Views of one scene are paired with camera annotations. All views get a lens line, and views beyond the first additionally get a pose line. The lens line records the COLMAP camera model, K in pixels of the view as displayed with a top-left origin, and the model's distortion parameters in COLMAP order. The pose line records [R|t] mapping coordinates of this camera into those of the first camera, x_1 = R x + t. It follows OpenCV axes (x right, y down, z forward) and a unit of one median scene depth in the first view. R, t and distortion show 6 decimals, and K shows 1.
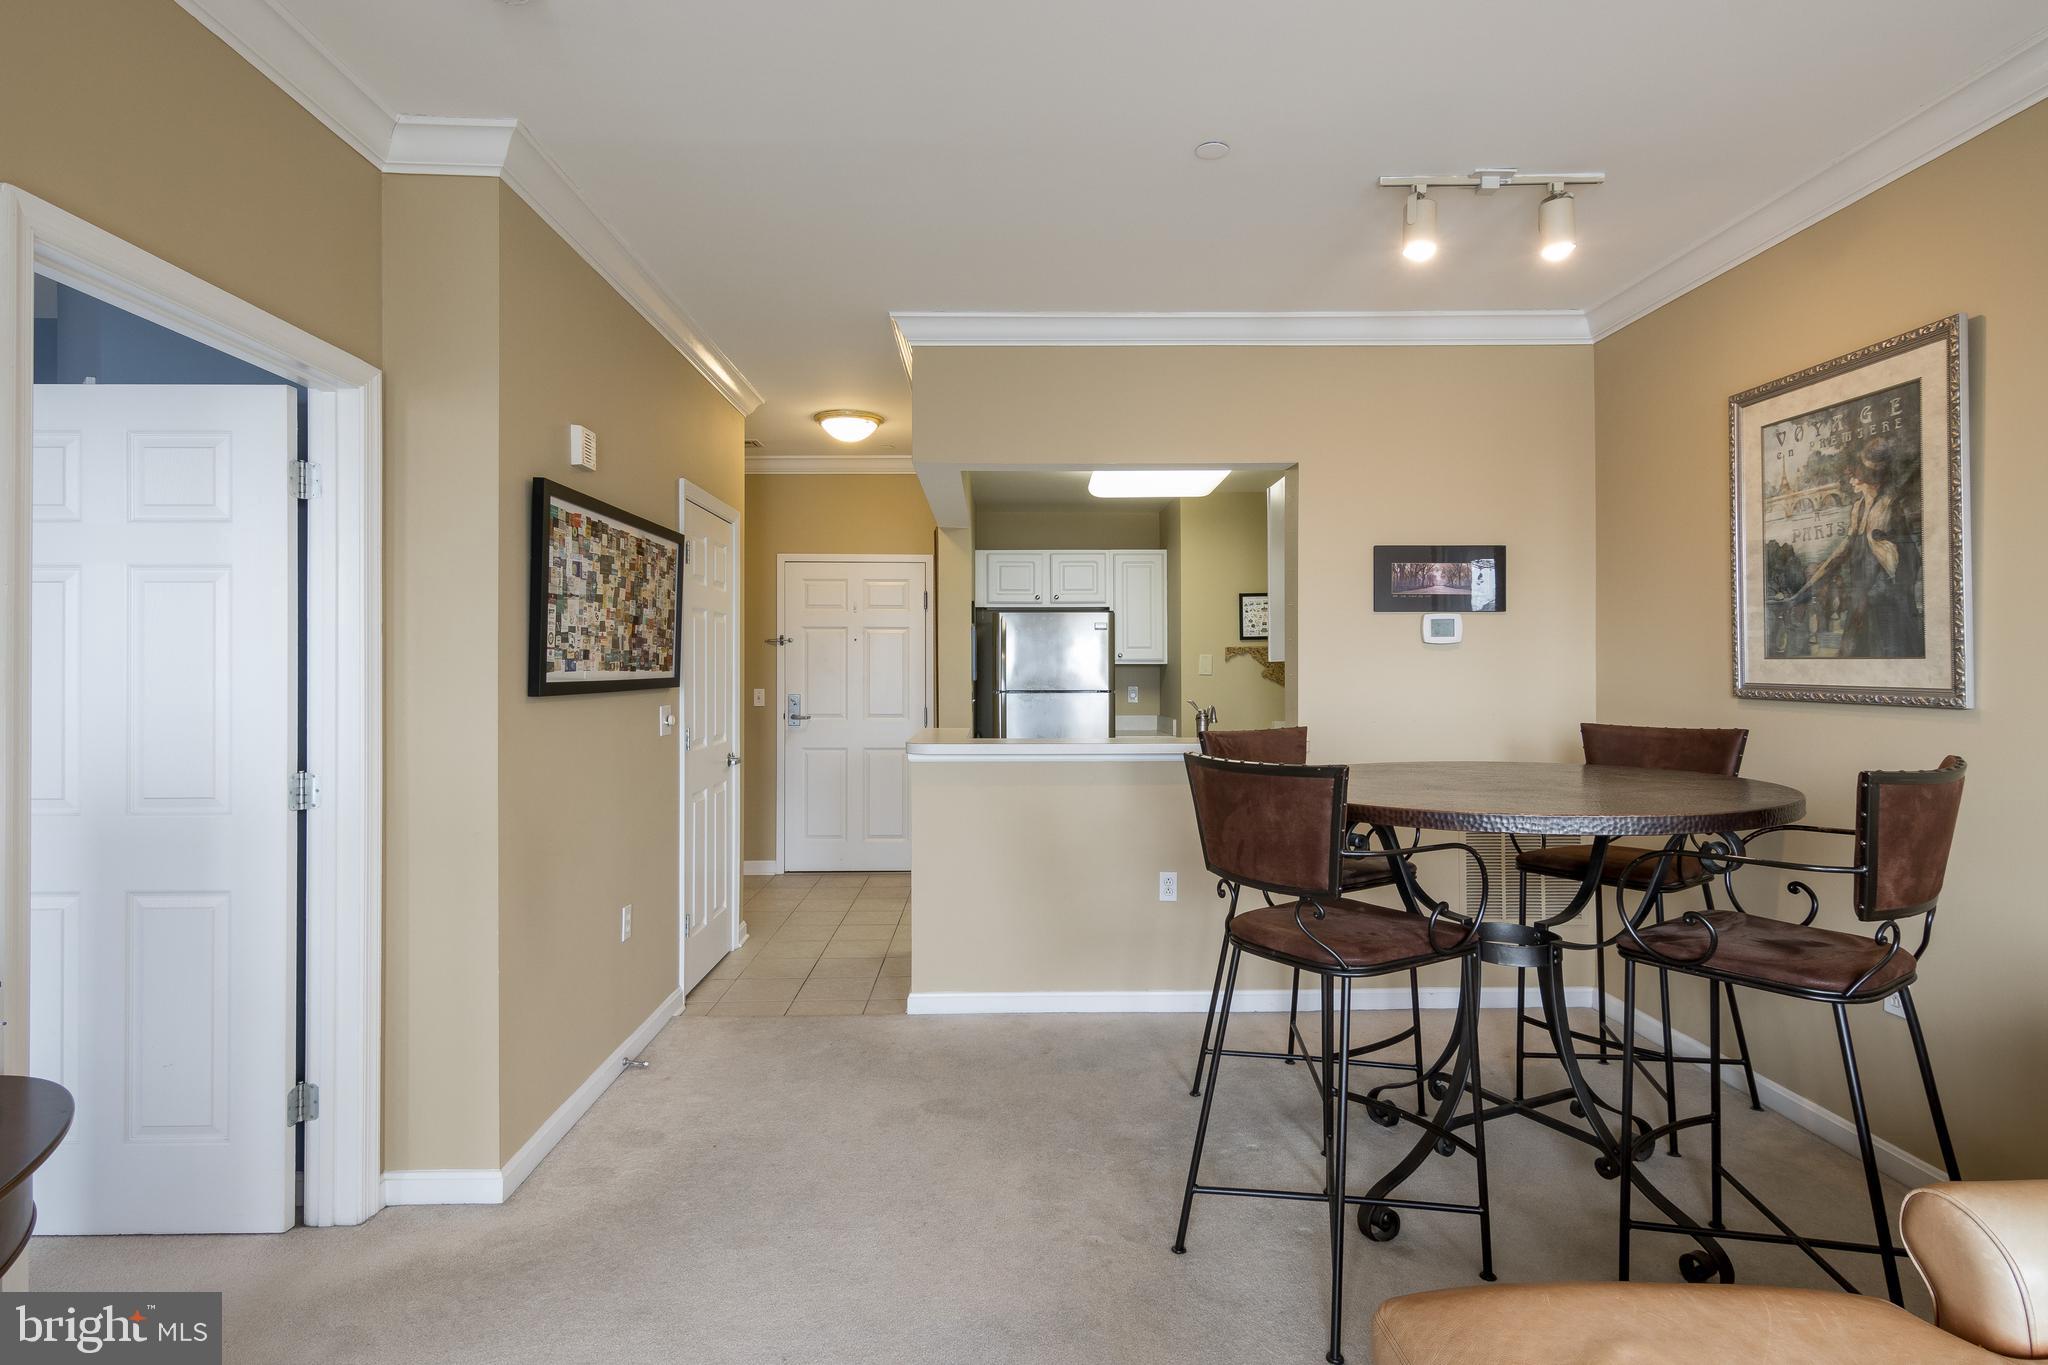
lens RADIAL K [[1047.7, 0, 1021.9], [0, 1047.7, 667.1], [0, 0, 1]] dist [0.018806, -0.011327]
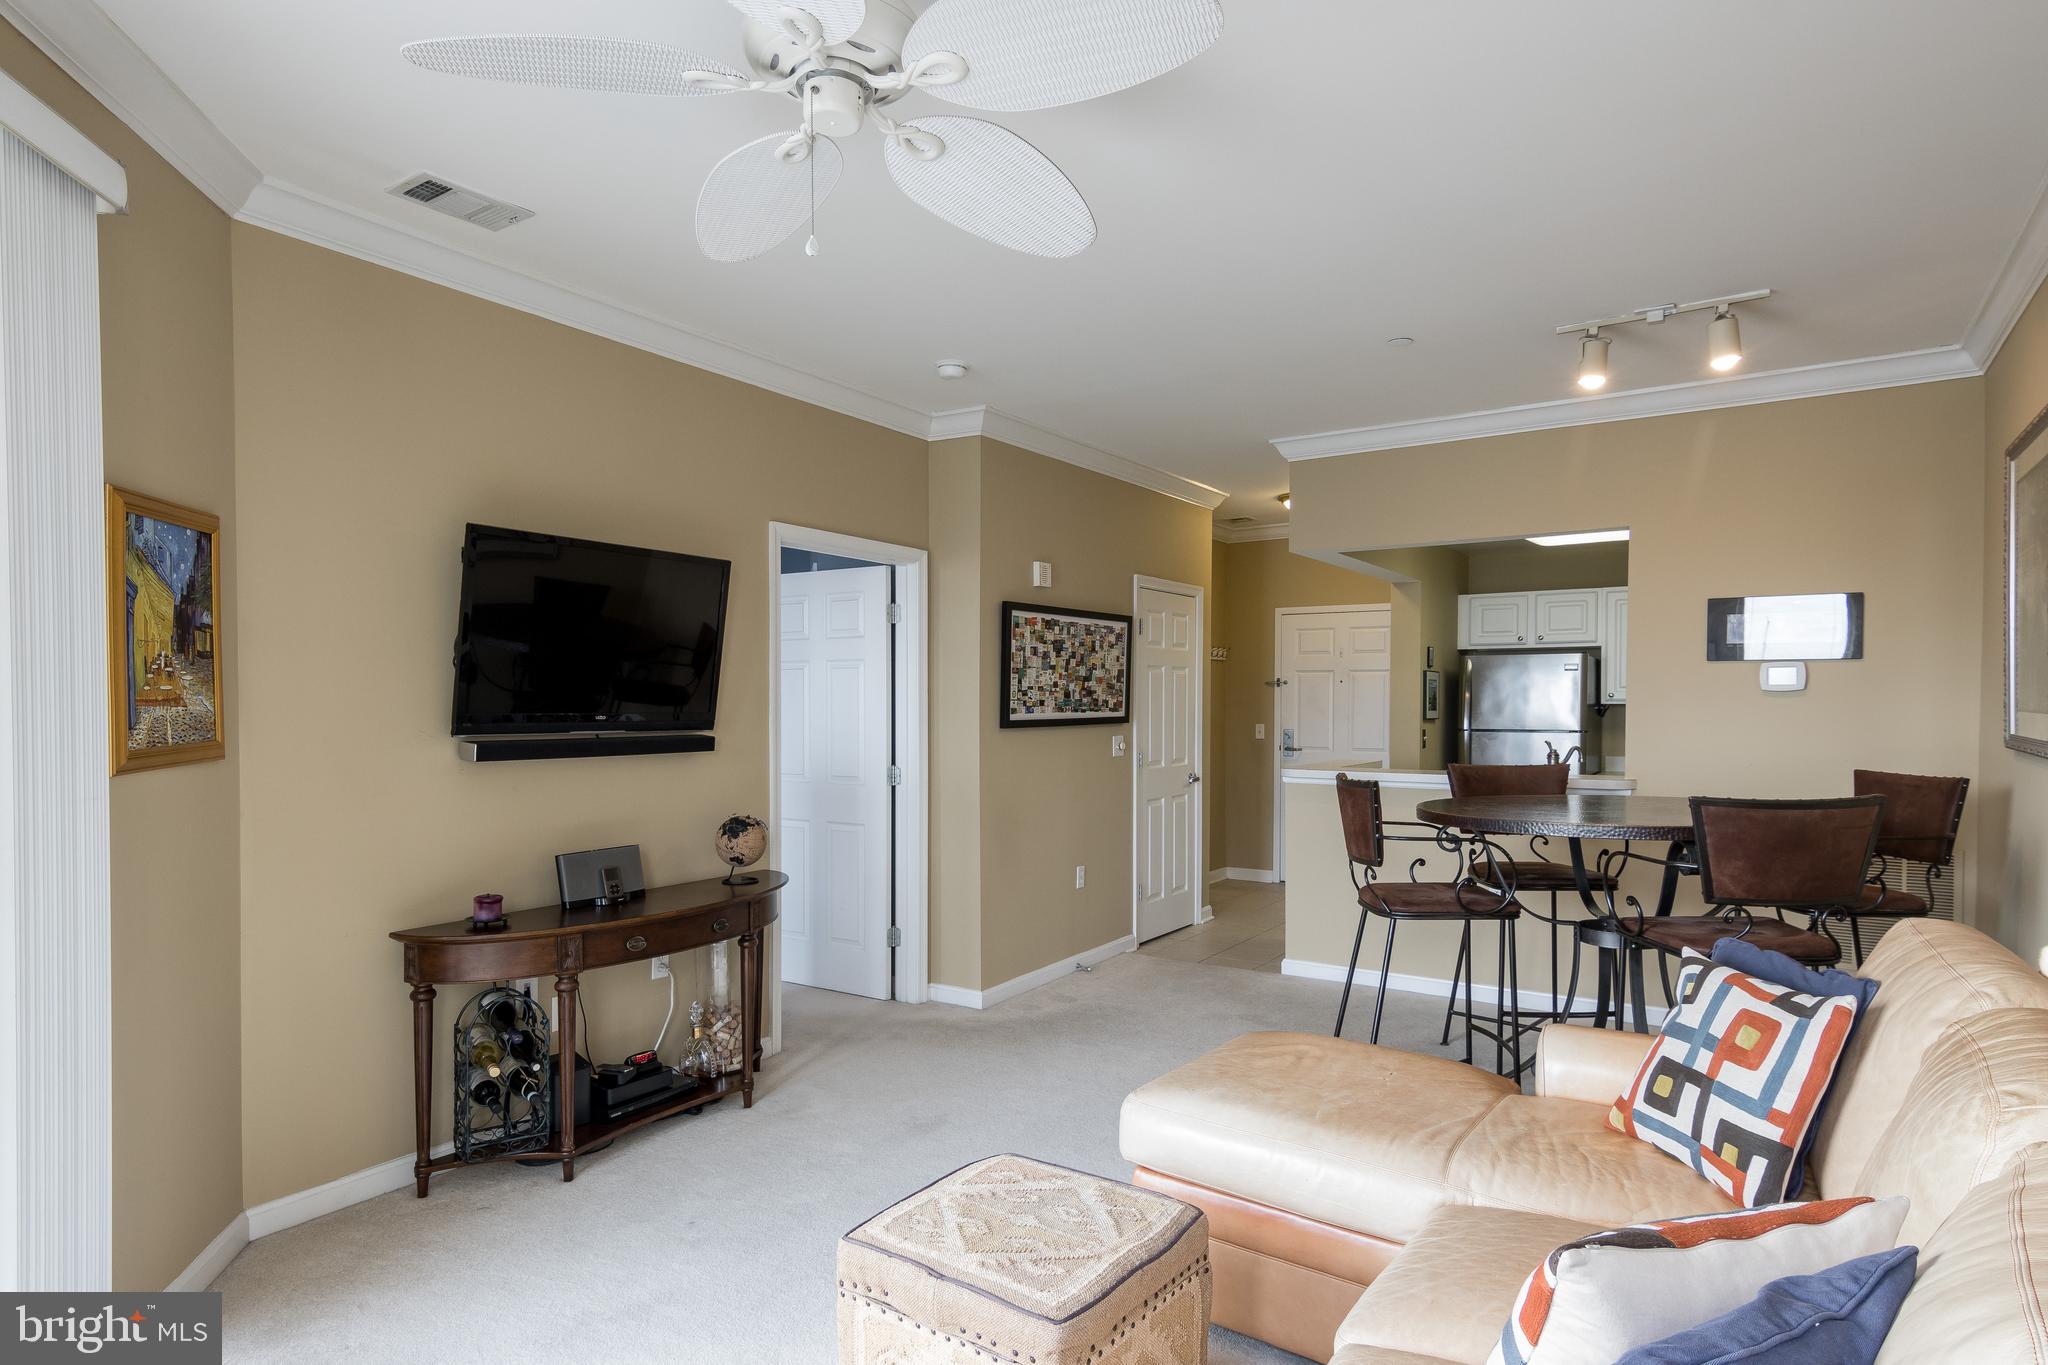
lens RADIAL K [[1089.9, 0, 957.8], [0, 1089.9, 716.1], [0, 0, 1]] dist [0.009754, -0.004115]
pose [[0.791780, 0.007975, -0.610754, 0.501130], [0.002254, 0.999870, 0.015978, -0.018331], [0.610802, -0.014027, 0.791659, -0.402823]]
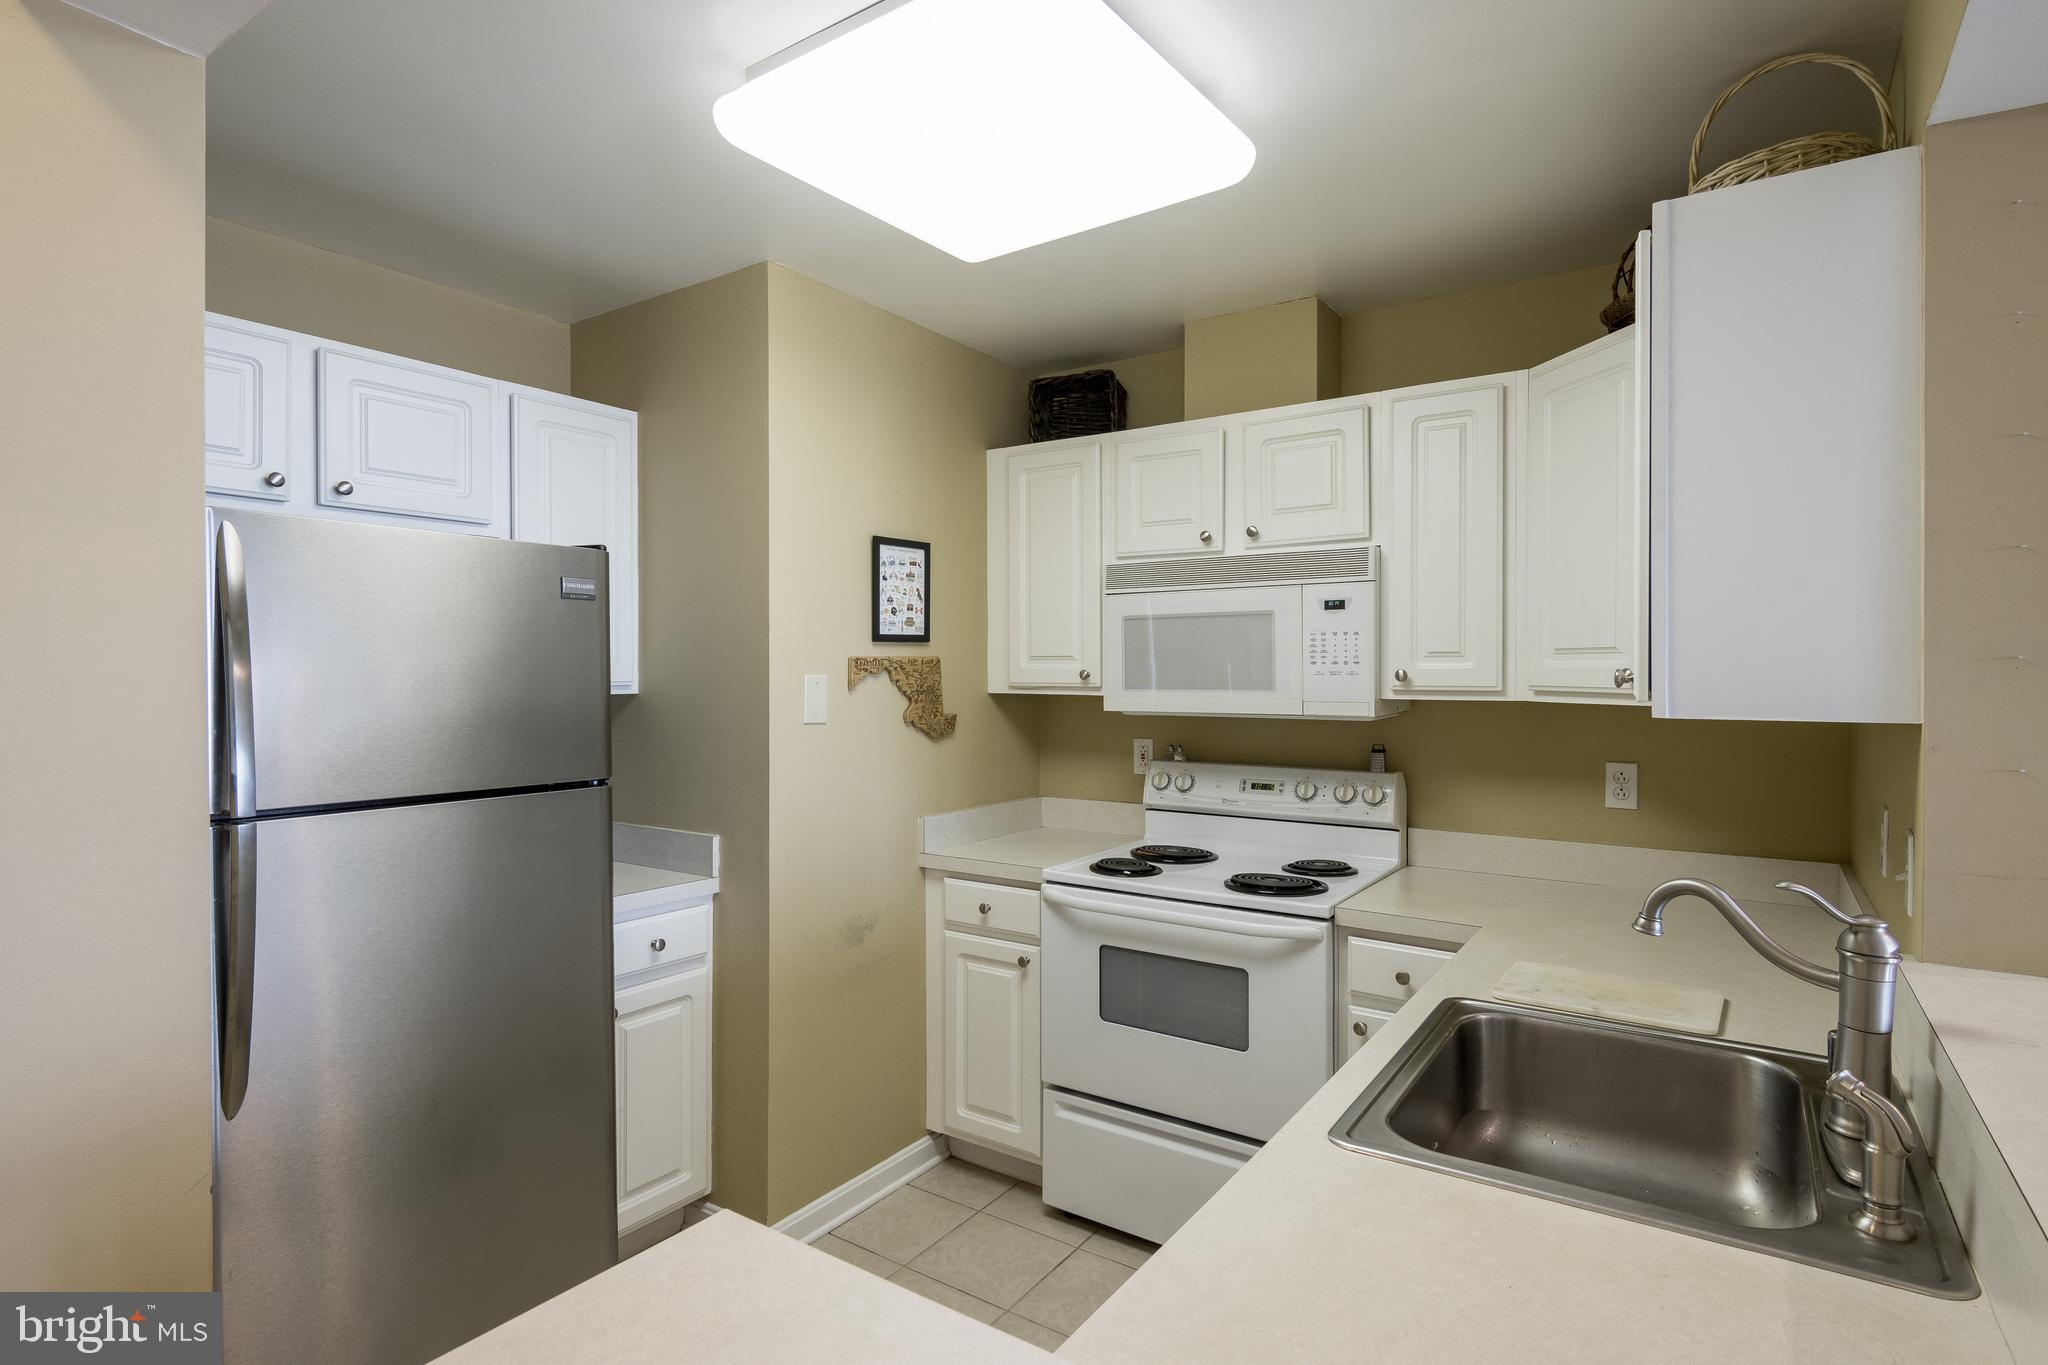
lens RADIAL K [[1045.1, 0, 1025.8], [0, 1045.1, 672.7], [0, 0, 1]] dist [0.014048, -0.009056]
pose [[0.582708, 0.003567, 0.812673, -0.223879], [-0.006637, 0.999978, 0.000369, -0.026769], [-0.812654, -0.005609, 0.582719, 1.394284]]
